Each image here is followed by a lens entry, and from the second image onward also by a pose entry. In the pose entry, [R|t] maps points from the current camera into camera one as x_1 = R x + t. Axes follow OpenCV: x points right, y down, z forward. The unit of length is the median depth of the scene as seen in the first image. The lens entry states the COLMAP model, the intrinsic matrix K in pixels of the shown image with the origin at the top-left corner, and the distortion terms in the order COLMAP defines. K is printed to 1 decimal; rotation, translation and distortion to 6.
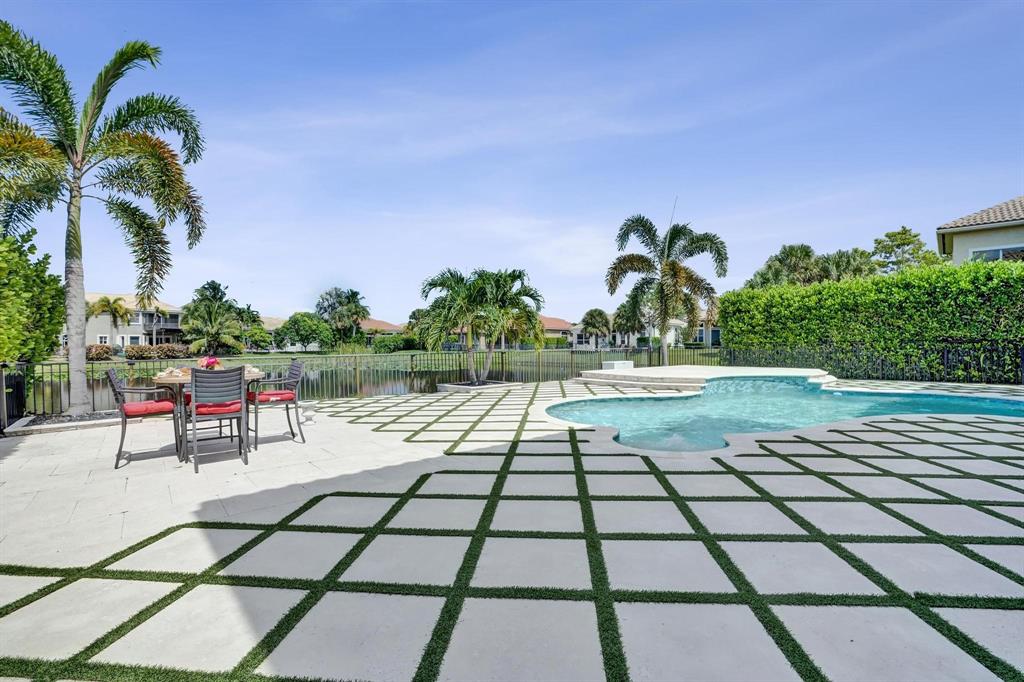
lens RADIAL K [[478.7, 0, 505.9], [0, 478.7, 342.1], [0, 0, 1]] dist [-0.068035, 0.025673]
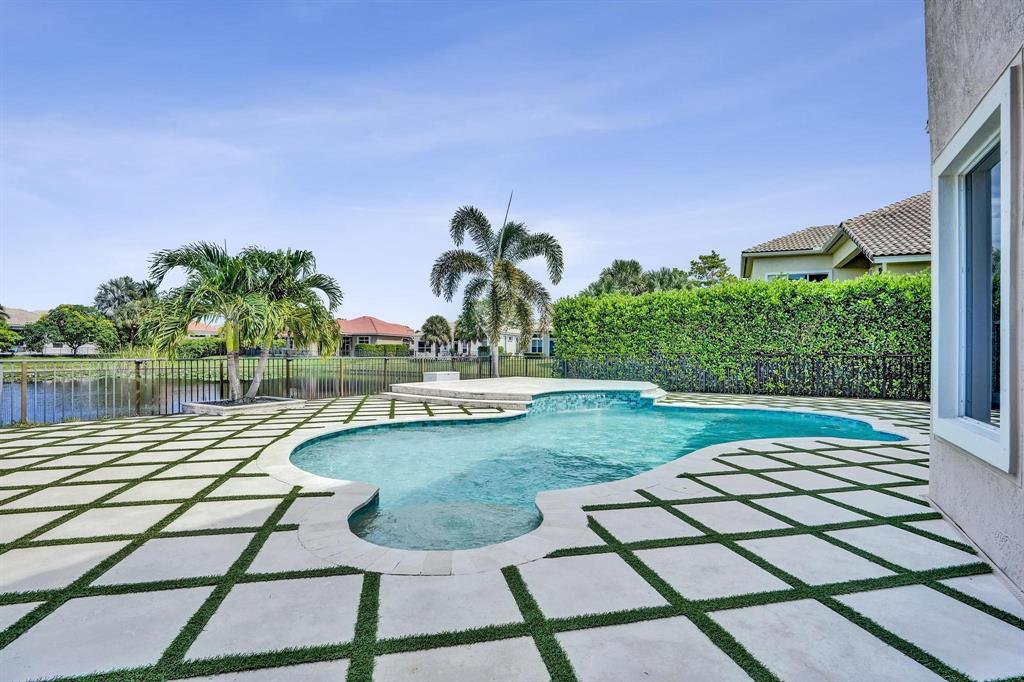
lens RADIAL K [[481.0, 0, 512.0], [0, 481.0, 341.0], [0, 0, 1]] dist [-0.073752, 0.036527]
pose [[0.946272, 0.026051, 0.322321, 0.040985], [-0.019674, 0.999541, -0.023025, 0.001066], [-0.322773, 0.015447, 0.946350, 0.075673]]
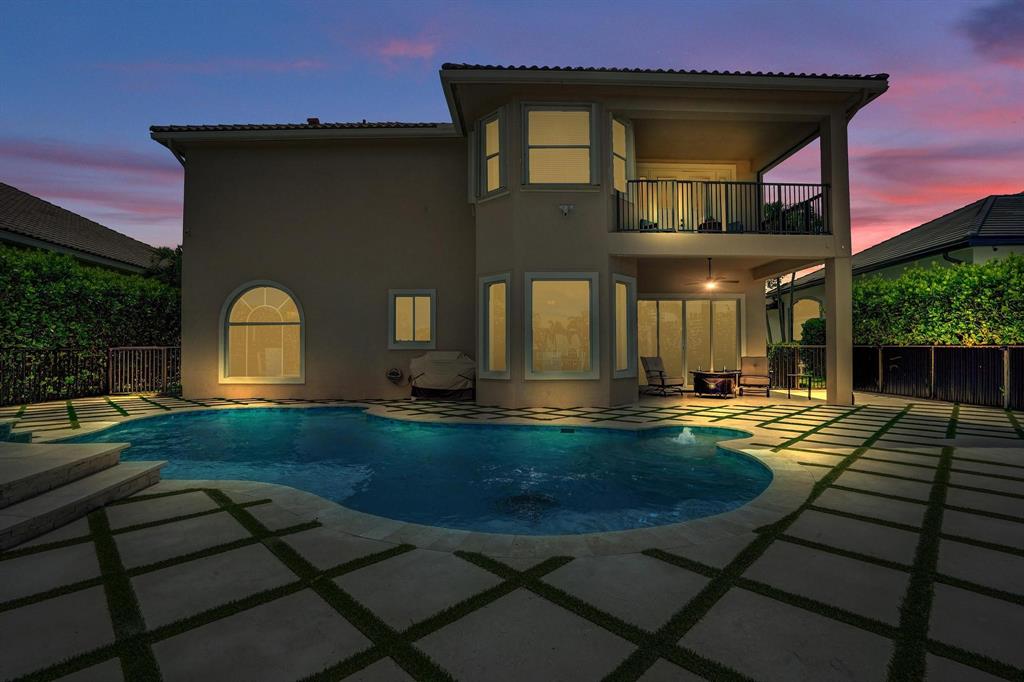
lens RADIAL K [[471.8, 0, 520.5], [0, 471.8, 337.2], [0, 0, 1]] dist [-0.060654, 0.024943]
pose [[-0.762215, 0.029383, 0.646657, -0.007714], [0.007799, 0.999314, -0.036213, 0.003976], [-0.647277, -0.022559, -0.761921, 0.382368]]
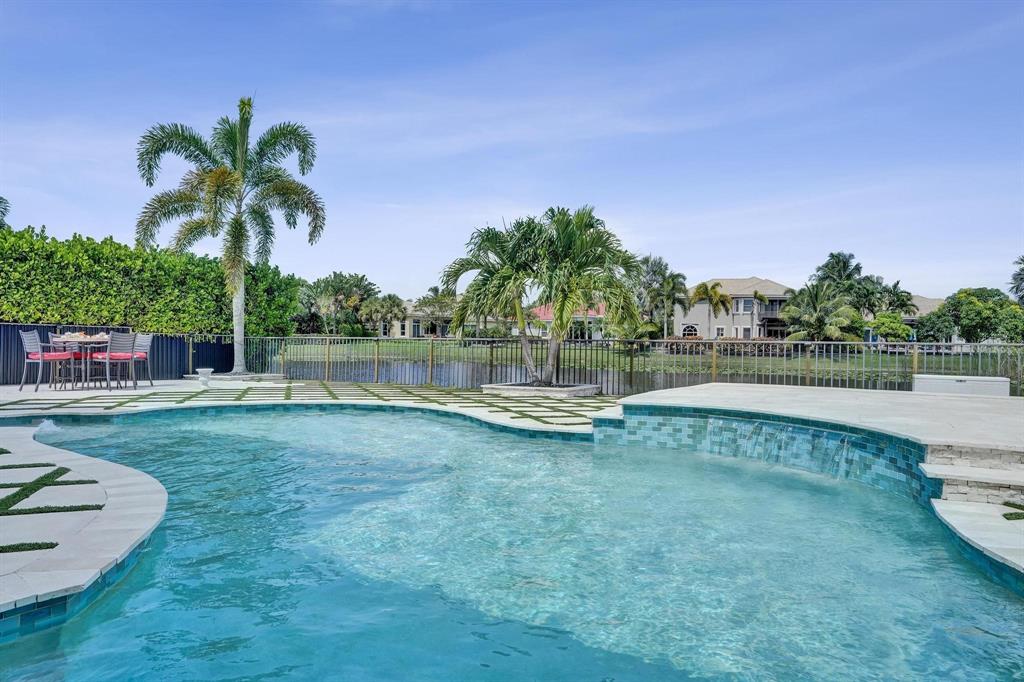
lens RADIAL K [[677.8, 0, 506.0], [0, 677.8, 338.8], [0, 0, 1]] dist [0.006579, 0.005832]
pose [[0.393809, 0.013087, -0.919099, 0.336470], [-0.013753, 0.999871, 0.008344, 0.006027], [0.919089, 0.009354, 0.393938, 0.242922]]
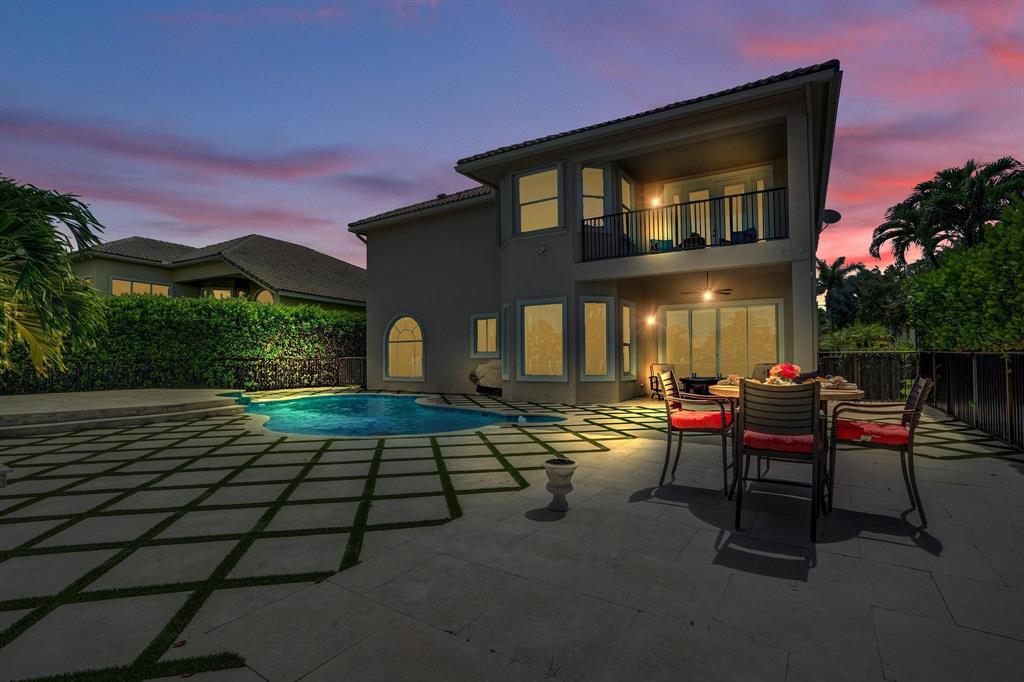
lens RADIAL K [[474.6, 0, 512.0], [0, 474.6, 341.0], [0, 0, 1]] dist [-0.054116, 0.022969]
pose [[-0.292752, 0.046371, 0.955063, -0.198658], [0.006521, 0.998897, -0.046501, 0.004892], [-0.956166, -0.007385, -0.292732, 0.275045]]
